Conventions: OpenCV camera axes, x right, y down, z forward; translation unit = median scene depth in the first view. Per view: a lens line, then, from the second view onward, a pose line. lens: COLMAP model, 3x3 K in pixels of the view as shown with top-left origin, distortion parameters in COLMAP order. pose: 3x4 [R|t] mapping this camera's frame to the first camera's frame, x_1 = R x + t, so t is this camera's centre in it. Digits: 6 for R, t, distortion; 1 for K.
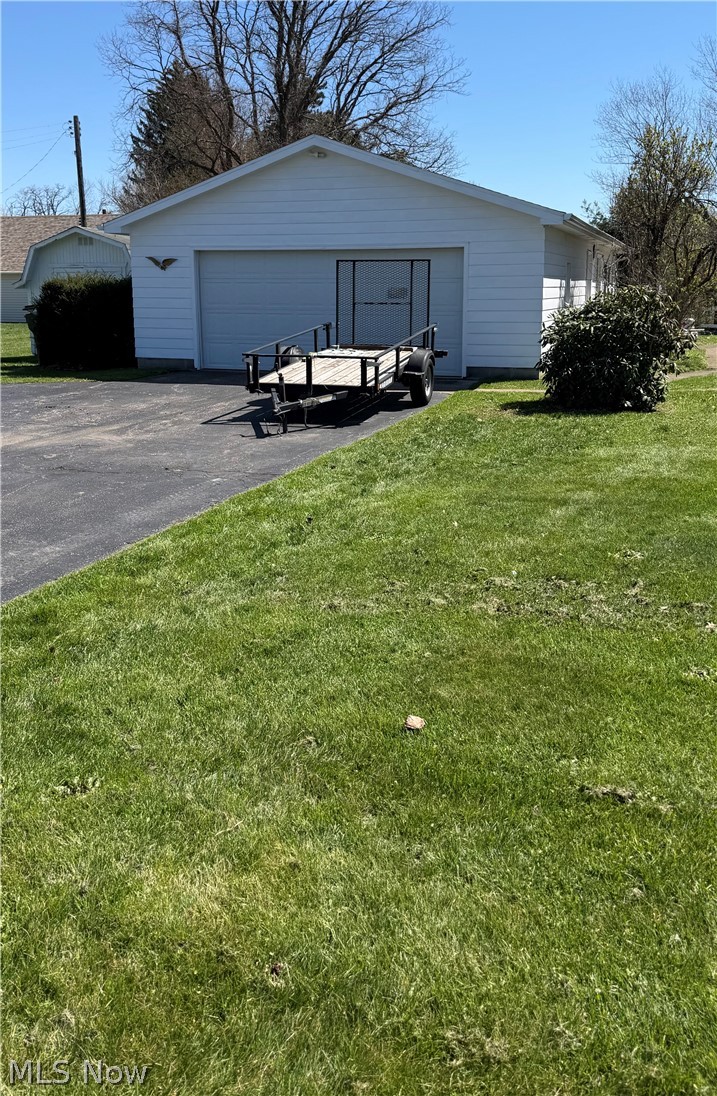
lens RADIAL K [[957.8, 0, 361.7], [0, 957.8, 432.1], [0, 0, 1]] dist [0.079134, 0.000911]
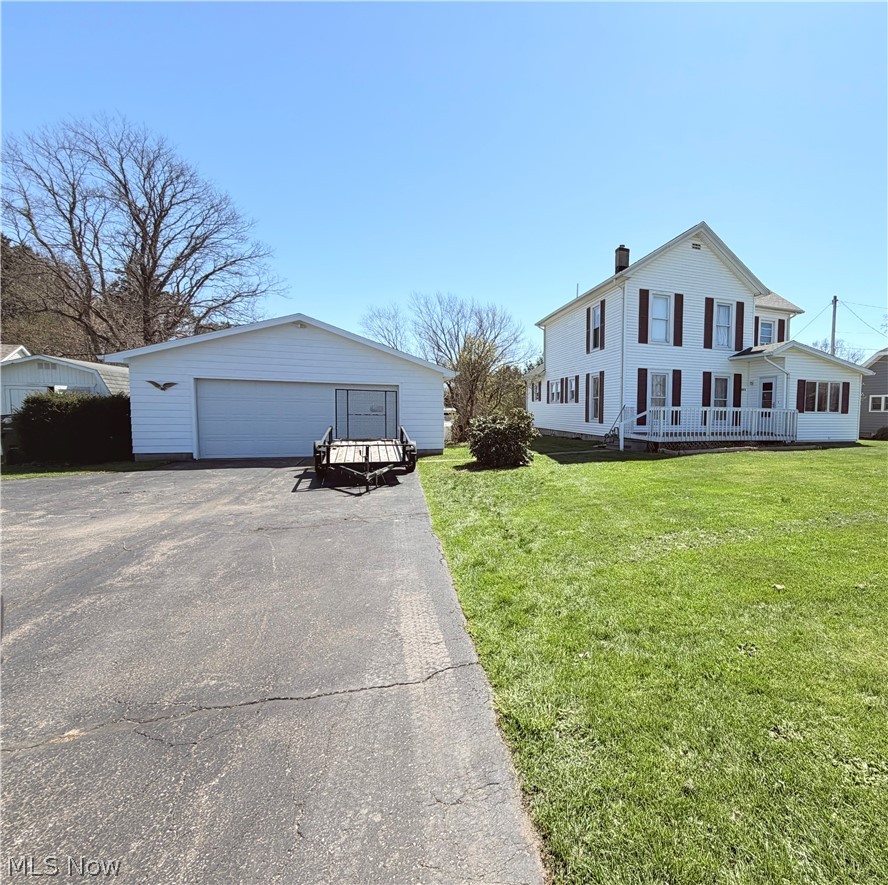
lens RADIAL K [[479.3, 0, 587.8], [0, 479.3, 440.2], [0, 0, 1]] dist [-0.001368, 0.001483]
pose [[0.747745, -0.025702, 0.663488, -0.218851], [0.082715, 0.995072, -0.054672, -0.006930], [-0.658813, 0.095761, 0.746187, 0.080692]]
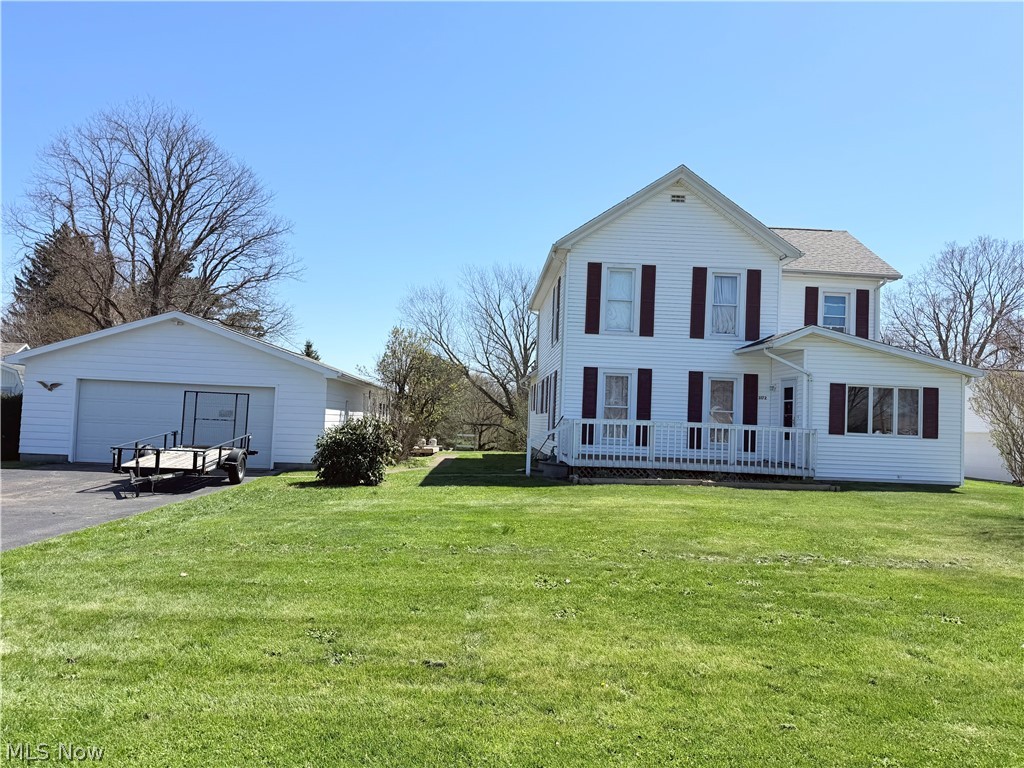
lens RADIAL K [[727.6, 0, 512.0], [0, 727.6, 384.0], [0, 0, 1]] dist [0.112206, -0.144635]
pose [[0.929009, 0.059115, 0.365305, 0.023684], [0.012391, 0.981636, -0.190363, 0.037900], [-0.369850, 0.181375, 0.911216, -0.248347]]
